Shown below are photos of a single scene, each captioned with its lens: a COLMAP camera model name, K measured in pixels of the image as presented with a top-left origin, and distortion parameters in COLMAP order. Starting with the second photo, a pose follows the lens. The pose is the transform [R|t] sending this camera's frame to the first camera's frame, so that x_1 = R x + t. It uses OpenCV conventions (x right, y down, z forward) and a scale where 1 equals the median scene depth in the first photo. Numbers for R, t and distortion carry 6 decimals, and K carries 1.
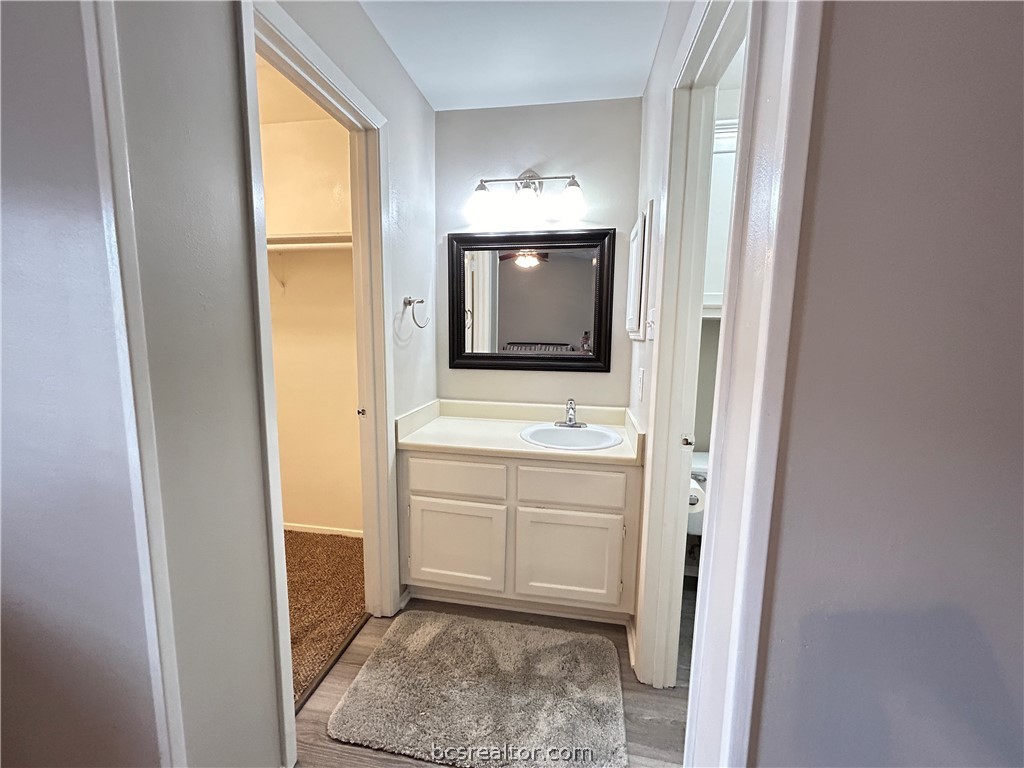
lens RADIAL K [[413.6, 0, 512.2], [0, 413.6, 383.0], [0, 0, 1]] dist [-0.003093, 0.001775]
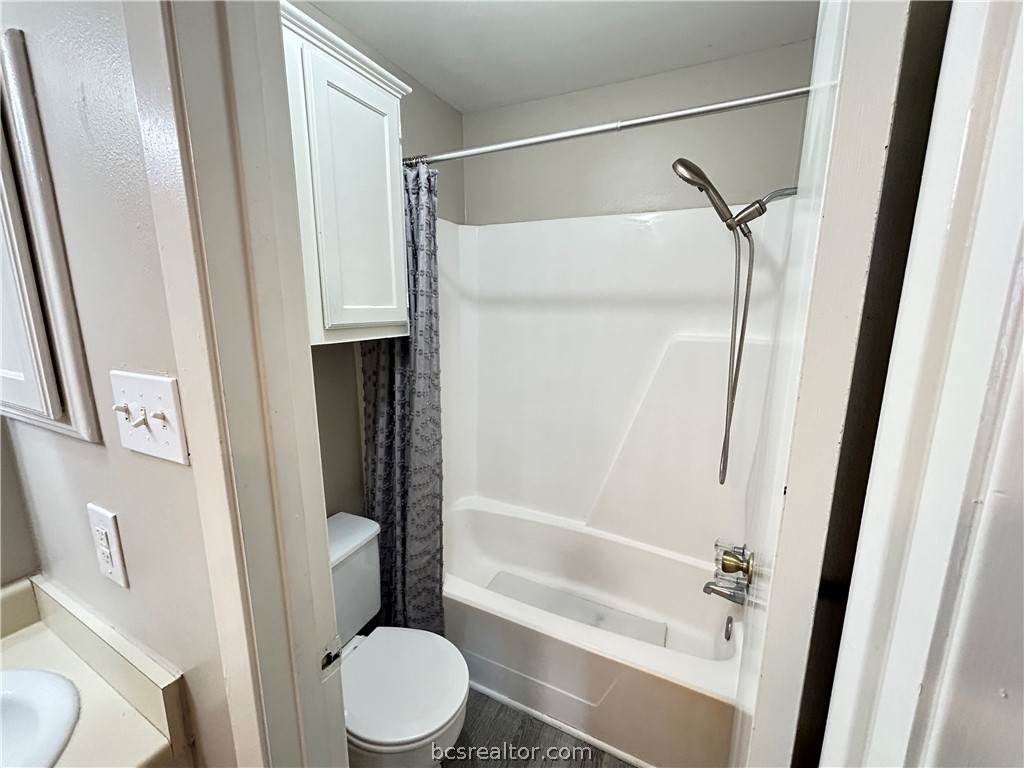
lens RADIAL K [[413.6, 0, 513.4], [0, 413.6, 381.8], [0, 0, 1]] dist [-0.003093, 0.001775]
pose [[0.288767, -0.192319, 0.937884, 0.083384], [0.120122, 0.979153, 0.163797, -0.162908], [-0.949834, 0.065361, 0.305849, 0.497414]]
